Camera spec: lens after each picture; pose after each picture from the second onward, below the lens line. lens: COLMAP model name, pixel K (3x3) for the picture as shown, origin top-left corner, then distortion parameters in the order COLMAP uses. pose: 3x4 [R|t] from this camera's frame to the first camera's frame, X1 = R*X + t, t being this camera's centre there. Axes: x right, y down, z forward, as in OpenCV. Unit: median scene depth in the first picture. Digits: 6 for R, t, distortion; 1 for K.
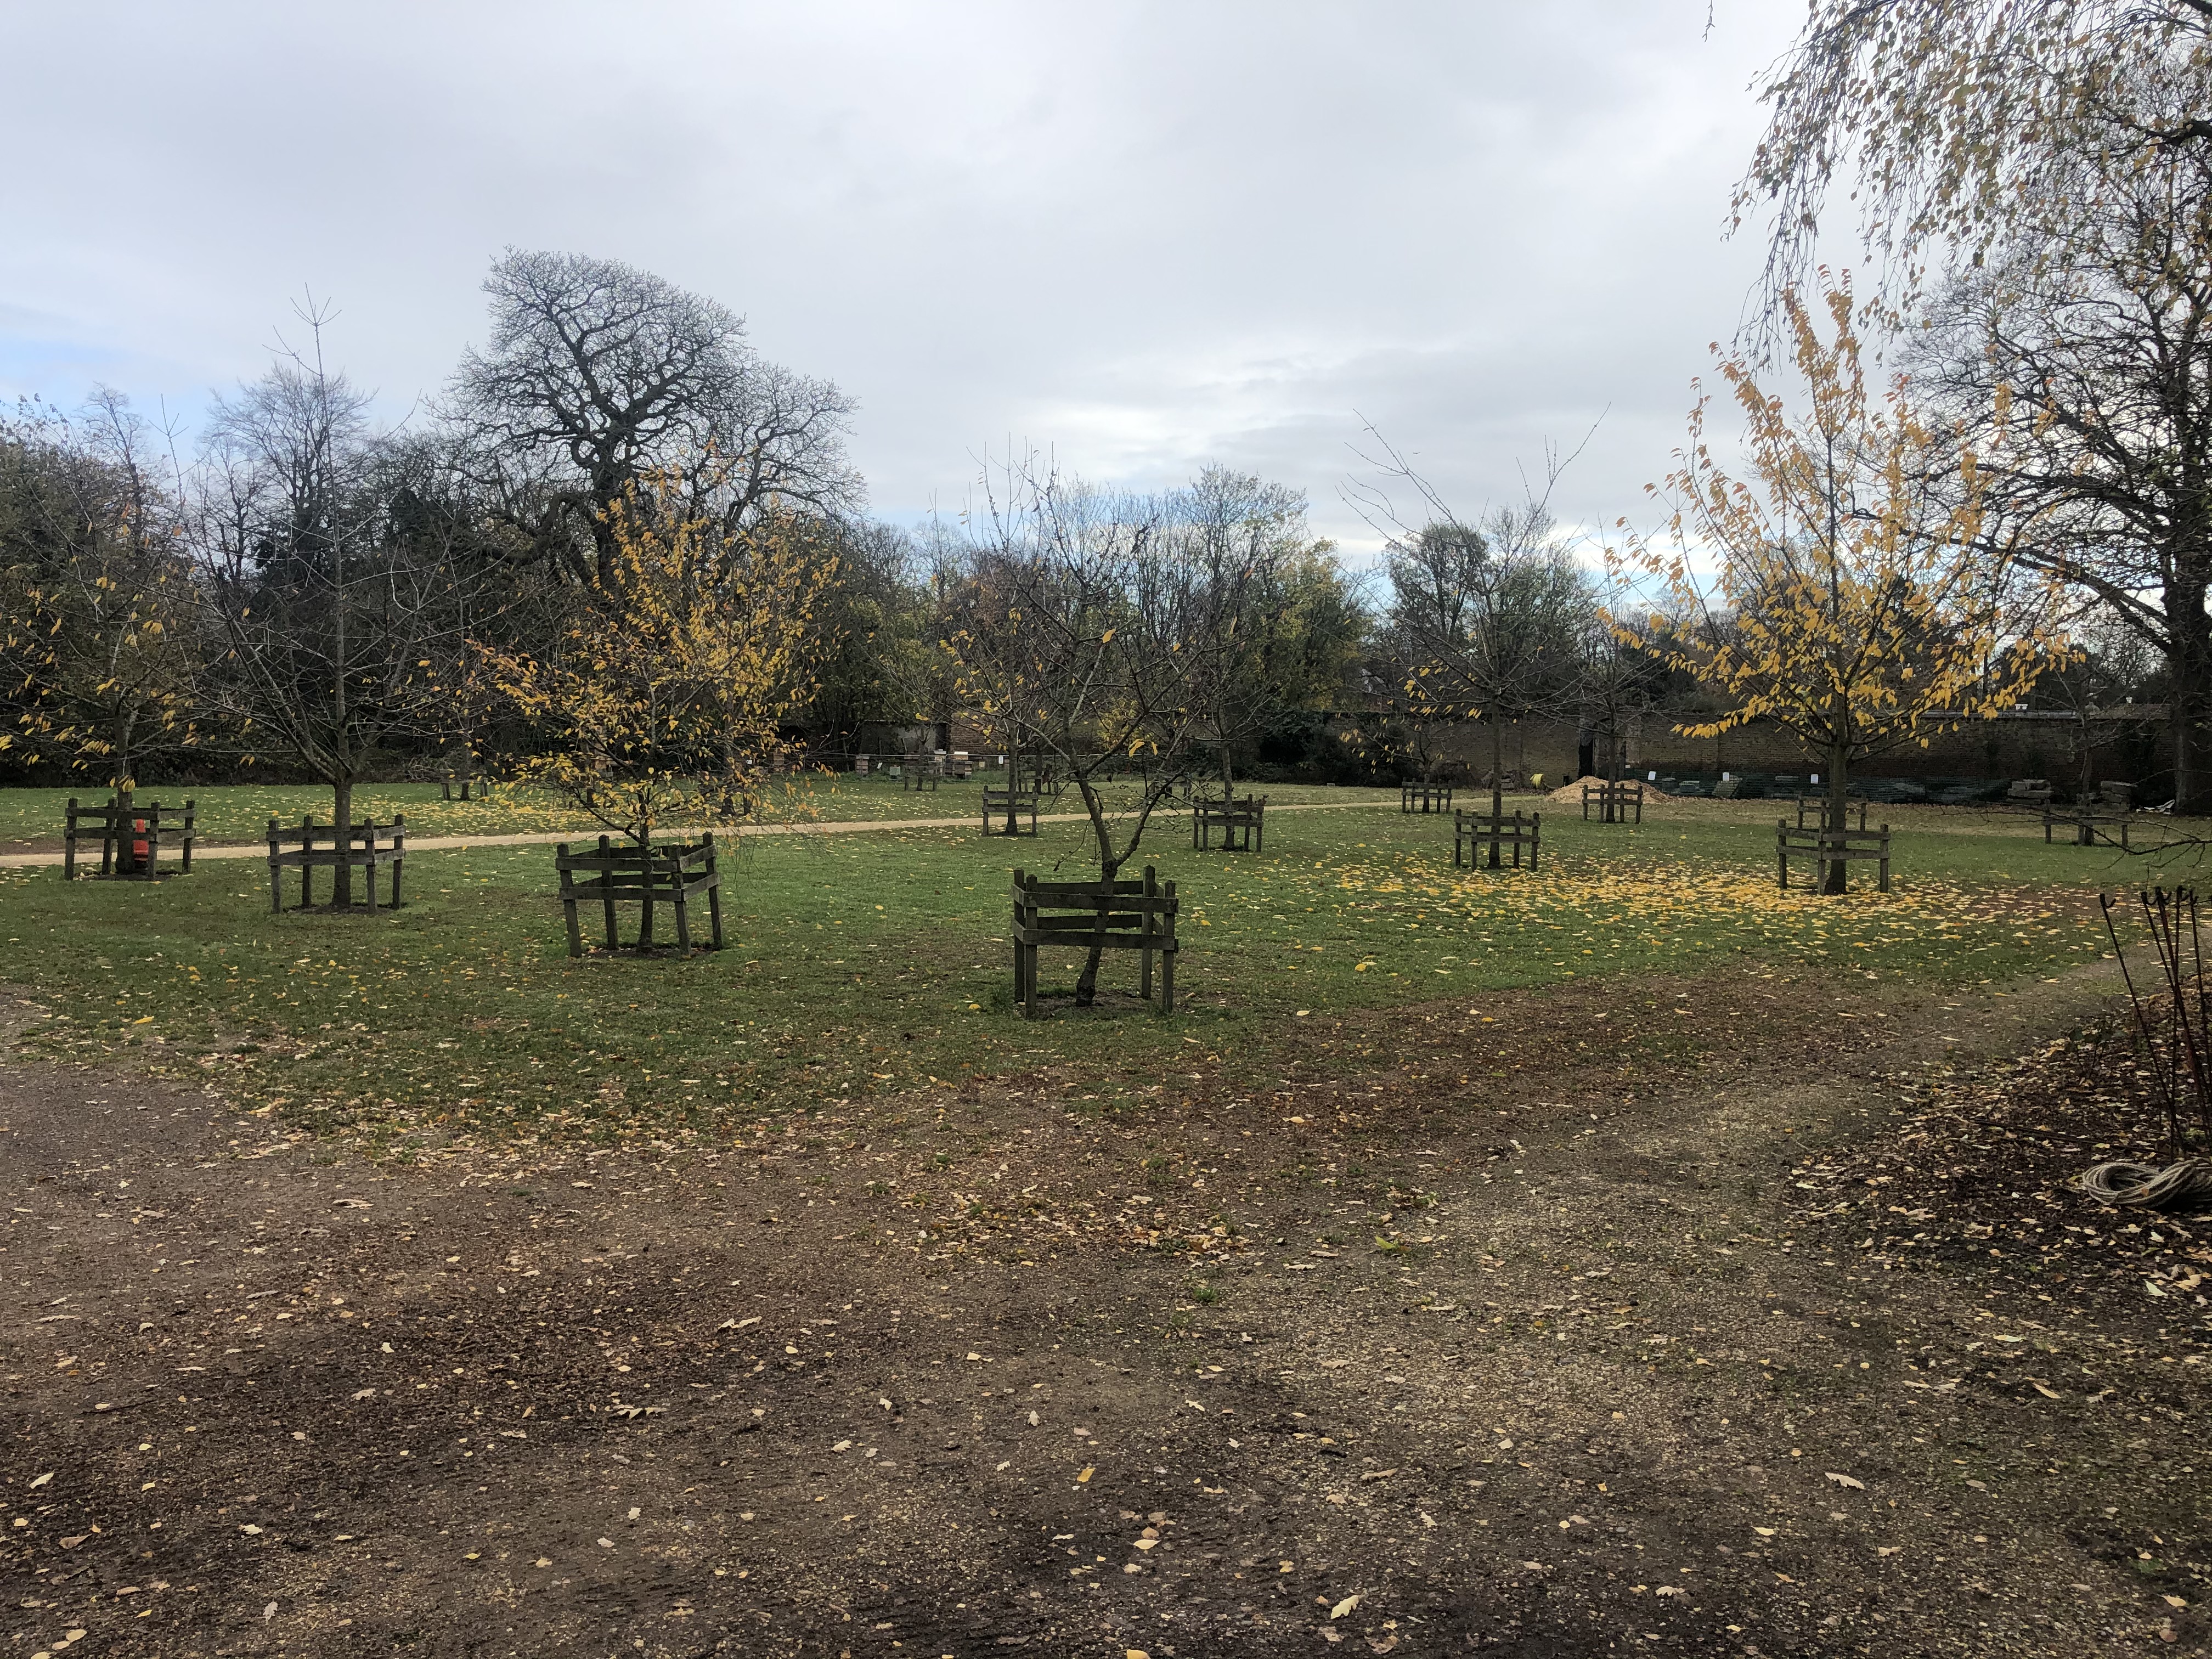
lens RADIAL K [[1828.4, 0, 1106.0], [0, 1828.4, 829.5], [0, 0, 1]] dist [0.002796, -0.005552]
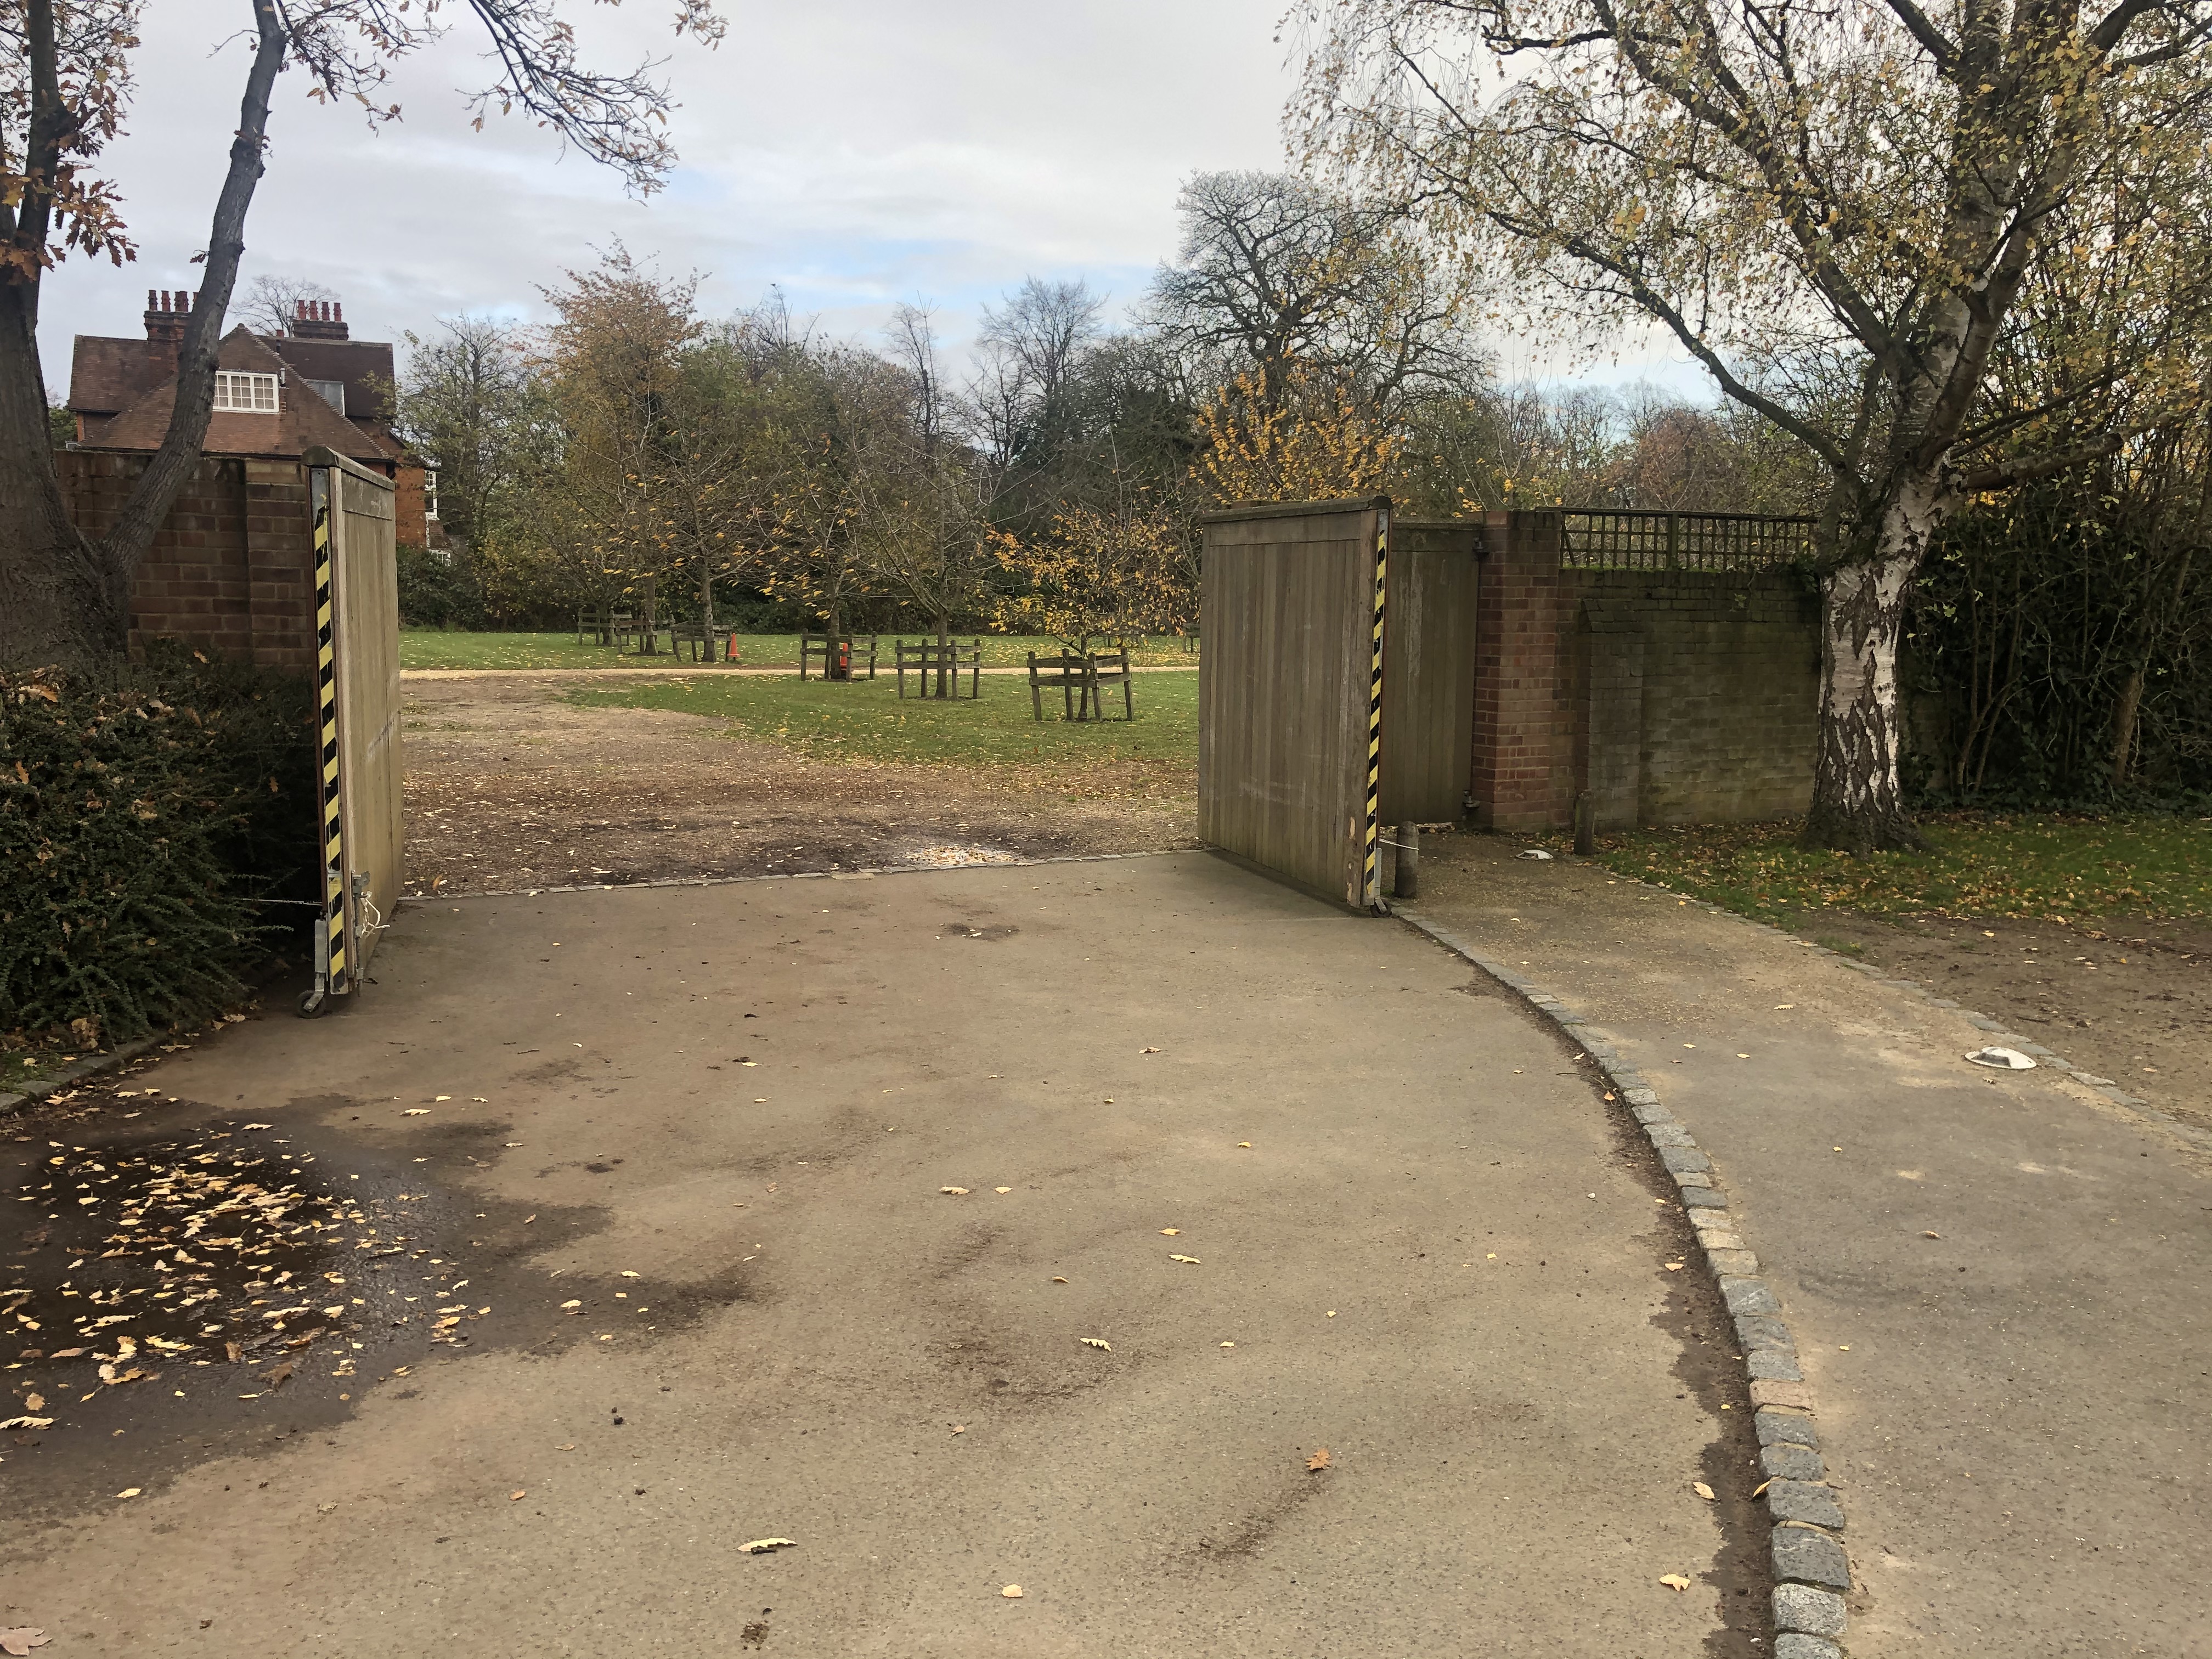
lens RADIAL K [[1818.0, 0, 1104.8], [0, 1818.0, 783.5], [0, 0, 1]] dist [0.060005, -0.002523]
pose [[0.919603, 0.039335, -0.390875, 0.315413], [-0.019897, 0.998361, 0.053656, 0.031091], [0.392345, -0.041564, 0.918879, -0.372463]]
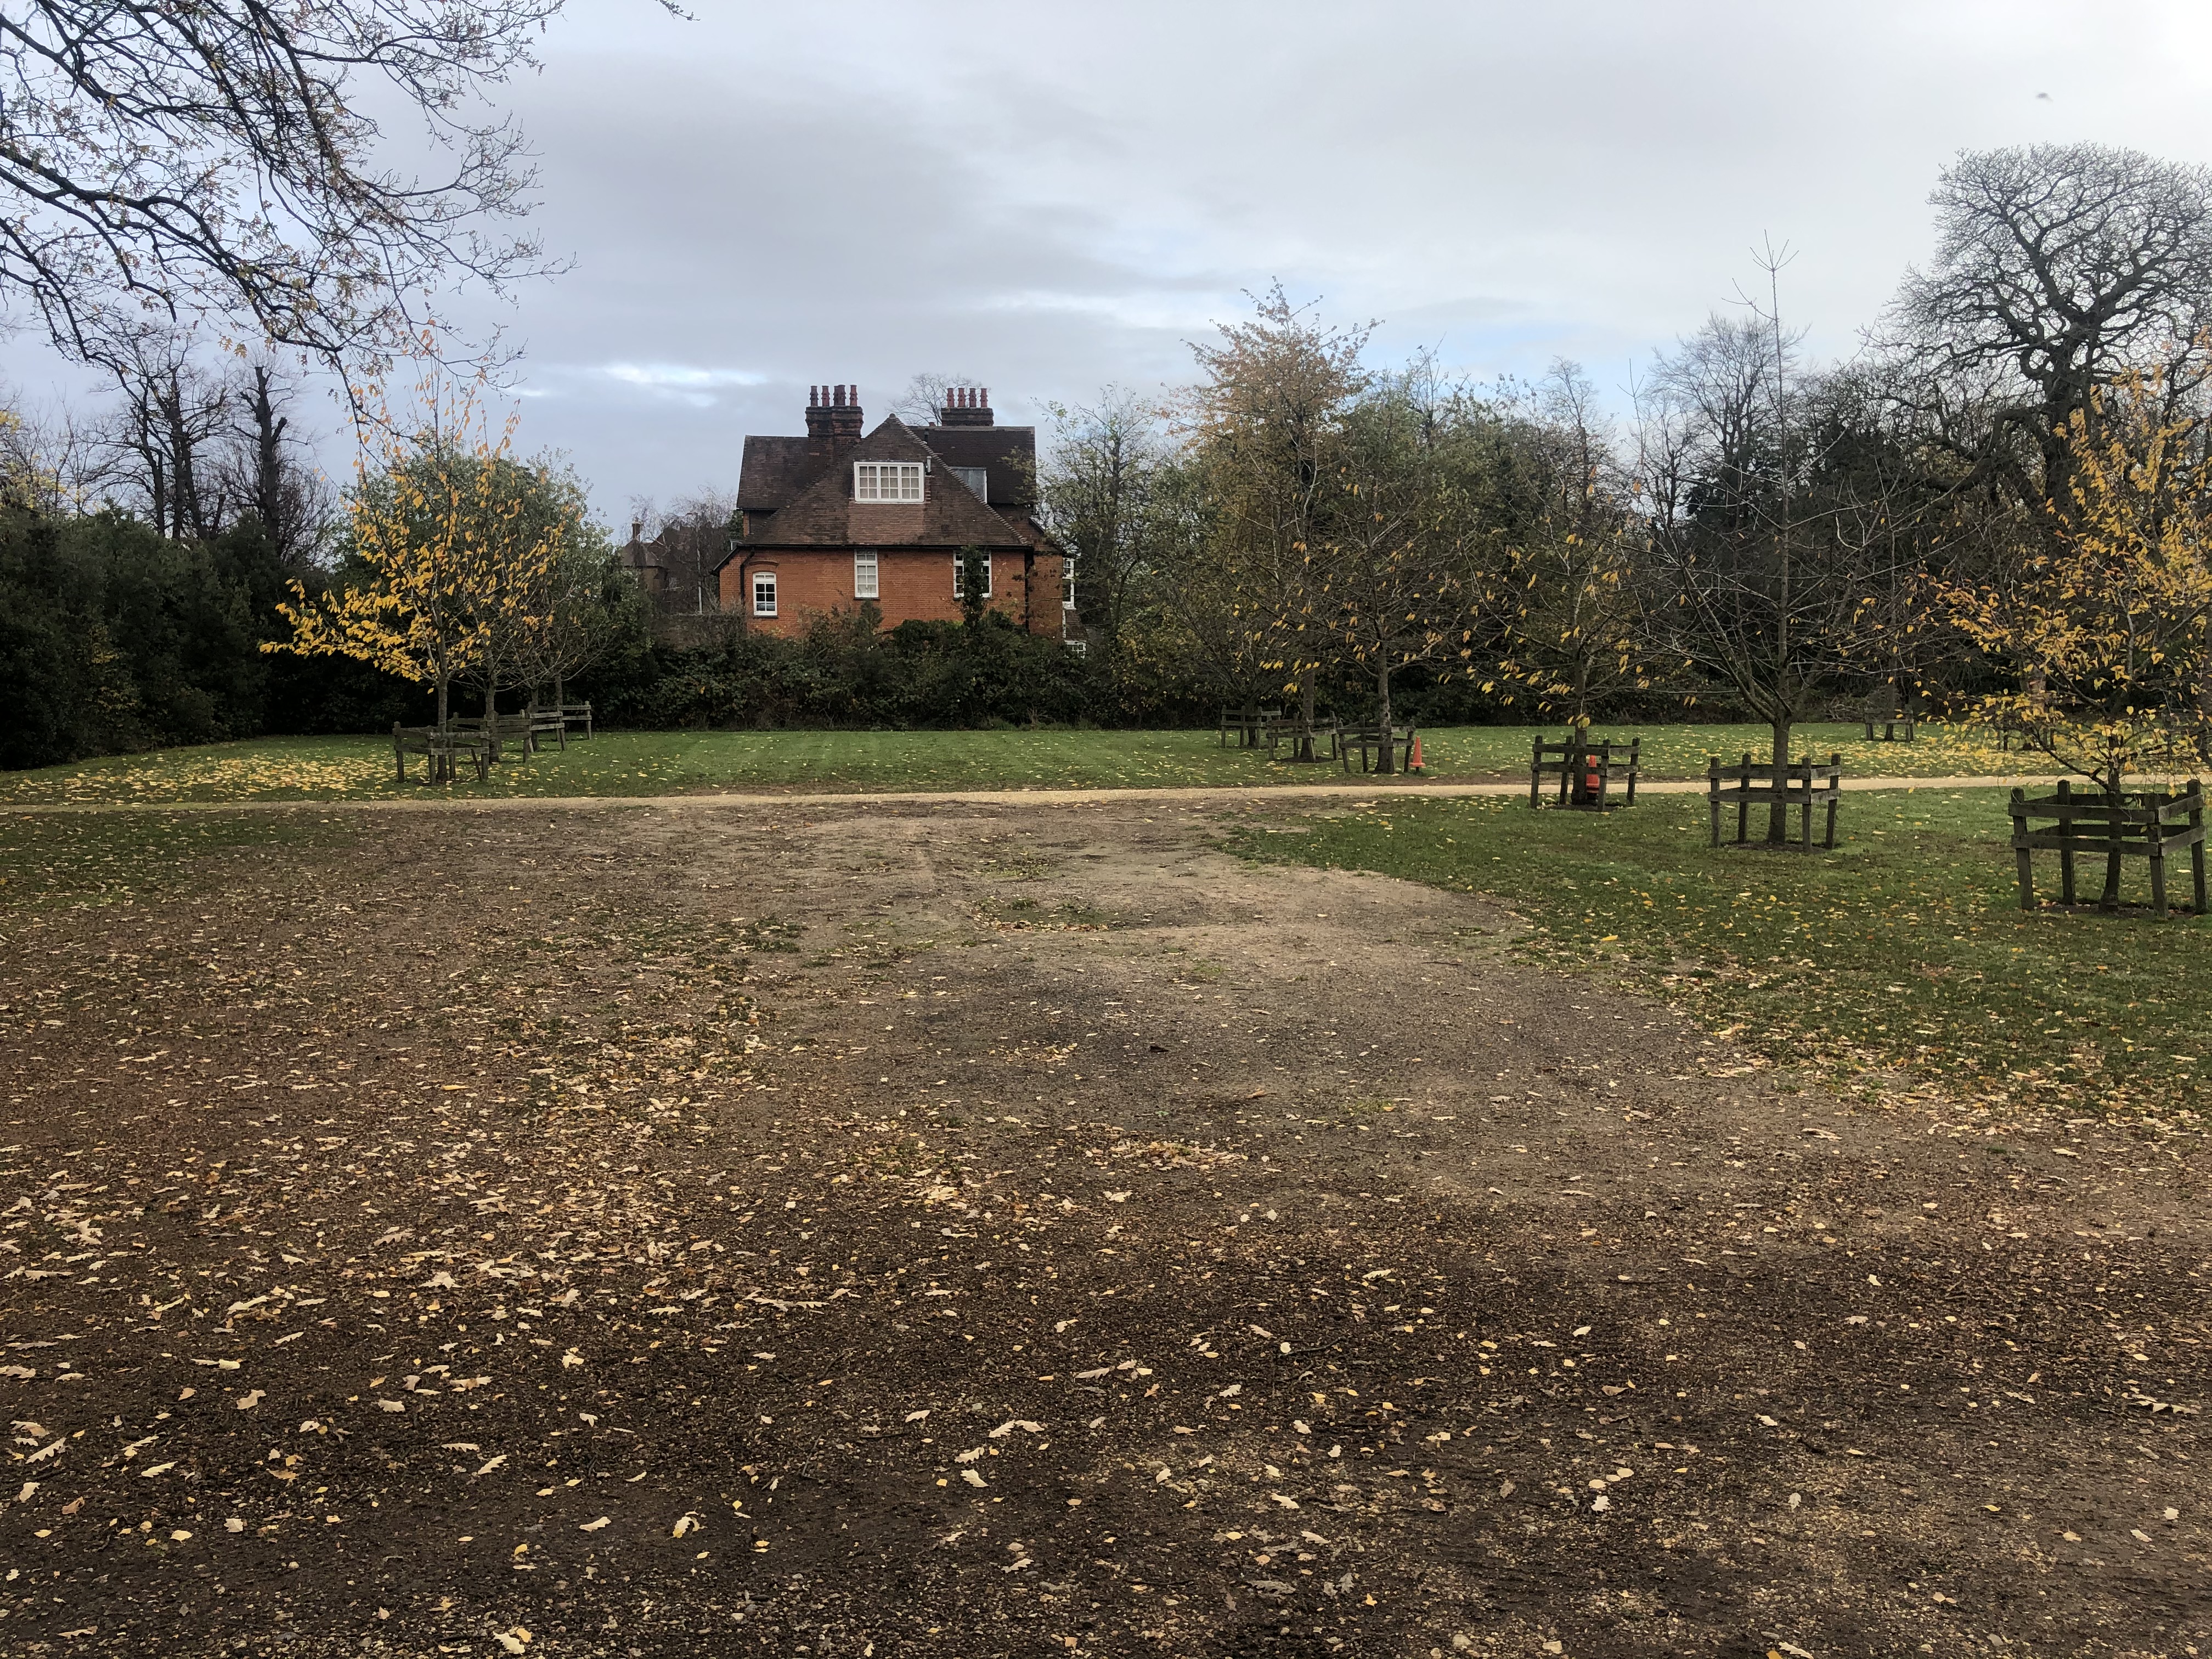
lens RADIAL K [[1830.4, 0, 1106.0], [0, 1830.4, 829.5], [0, 0, 1]] dist [0.020285, 0.002384]
pose [[0.742149, 0.043334, -0.668833, -0.011895], [-0.021425, 0.998932, 0.040948, 0.000336], [0.669893, -0.016060, 0.742284, -0.012151]]
